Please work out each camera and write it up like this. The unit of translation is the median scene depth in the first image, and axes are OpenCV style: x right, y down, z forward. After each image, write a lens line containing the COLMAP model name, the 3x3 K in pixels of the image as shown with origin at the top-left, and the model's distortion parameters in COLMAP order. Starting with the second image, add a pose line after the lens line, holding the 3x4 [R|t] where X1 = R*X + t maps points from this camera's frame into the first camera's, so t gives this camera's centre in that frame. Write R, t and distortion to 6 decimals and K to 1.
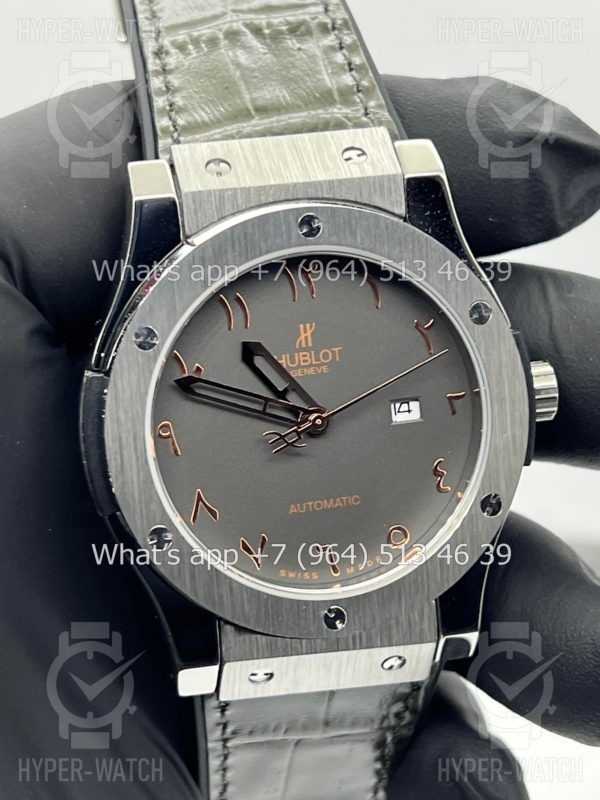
lens RADIAL K [[1854.0, 0, 298.7], [0, 1854.0, 400.7], [0, 0, 1]] dist [0.230540, 0.000000]
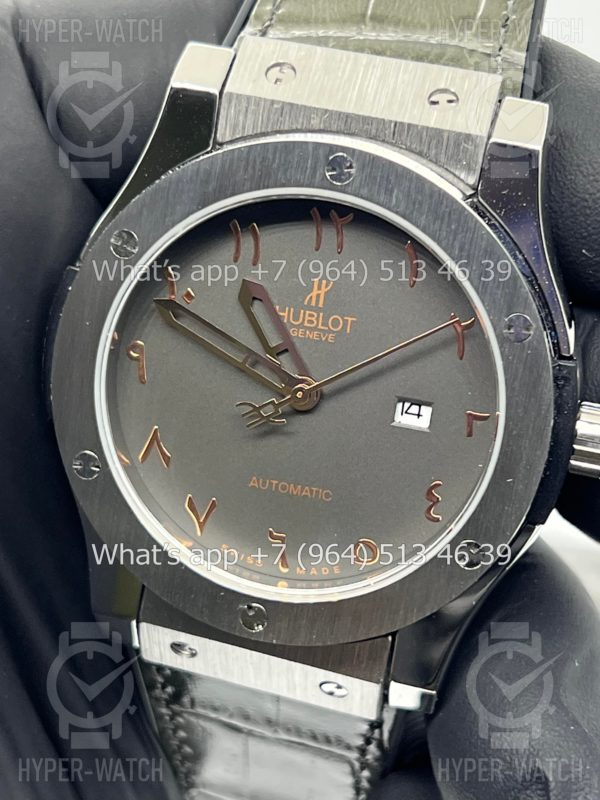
lens RADIAL K [[1854.0, 0, 302.2], [0, 1854.0, 392.8], [0, 0, 1]] dist [0.230540, 0.000000]
pose [[0.889341, 0.305092, -0.340574, 0.295926], [-0.277606, 0.952127, 0.128019, -0.097028], [0.363327, -0.019307, 0.931461, 0.204660]]
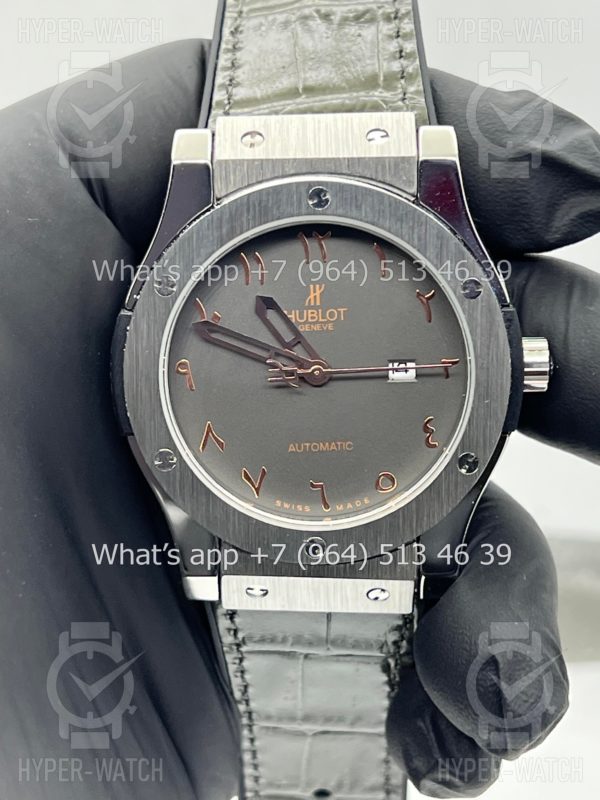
lens RADIAL K [[1854.0, 0, 295.3], [0, 1854.0, 400.1], [0, 0, 1]] dist [0.230540, 0.000000]
pose [[0.971339, 0.099283, -0.215970, 0.237782], [-0.092111, 0.994818, 0.043047, -0.018984], [0.219125, -0.021920, 0.975451, -0.096607]]
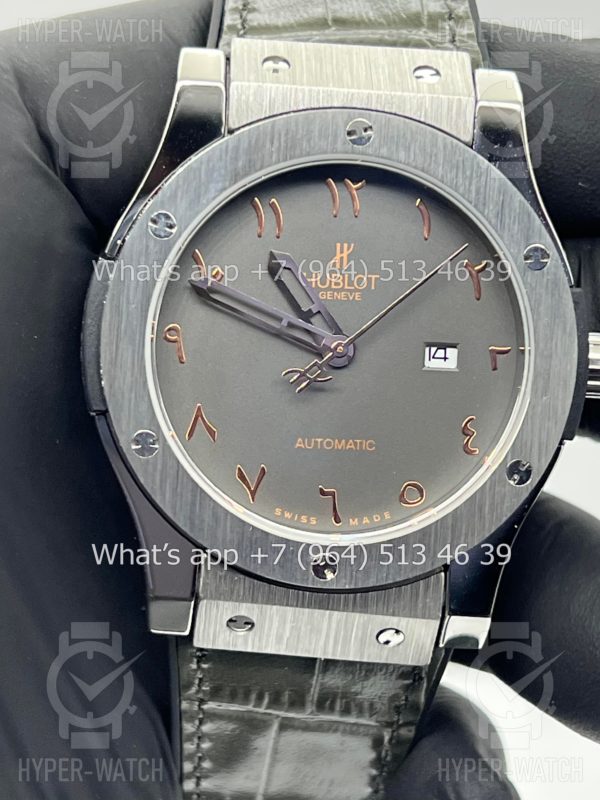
lens RADIAL K [[1854.0, 0, 298.1], [0, 1854.0, 397.6], [0, 0, 1]] dist [0.230540, 0.000000]
pose [[0.981296, 0.143743, -0.128046, 0.108446], [-0.154723, 0.984685, -0.080346, 0.108804], [0.114536, 0.098655, 0.988508, 0.099637]]
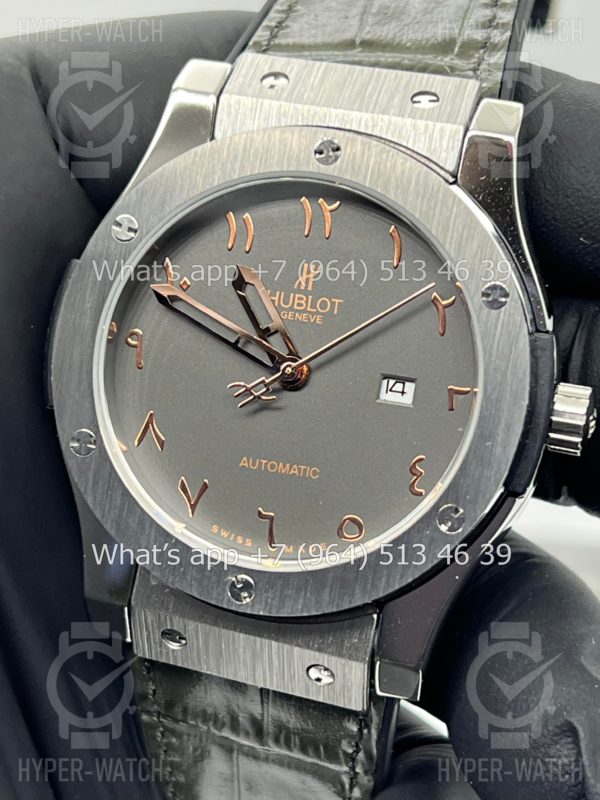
lens RADIAL K [[1854.0, 0, 301.0], [0, 1854.0, 404.2], [0, 0, 1]] dist [0.230540, 0.000000]
pose [[0.878724, 0.242195, -0.411323, 0.378555], [-0.285552, 0.957240, -0.046393, 0.064903], [0.382498, 0.158221, 0.910308, 0.192963]]
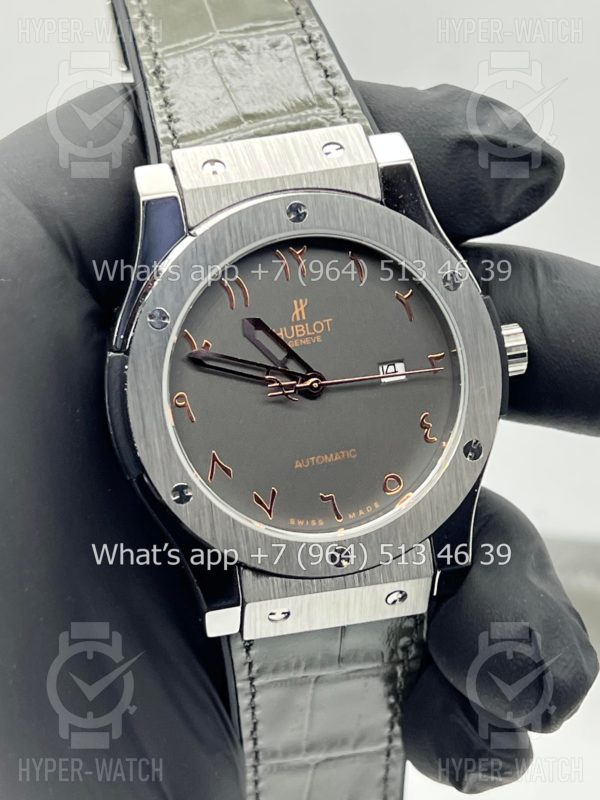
lens RADIAL K [[1854.0, 0, 305.0], [0, 1854.0, 403.3], [0, 0, 1]] dist [0.230540, 0.000000]
pose [[0.998072, -0.061107, -0.010832, 0.015624], [0.060825, 0.997844, -0.024662, 0.049189], [0.012315, 0.023955, 0.999637, -0.129125]]
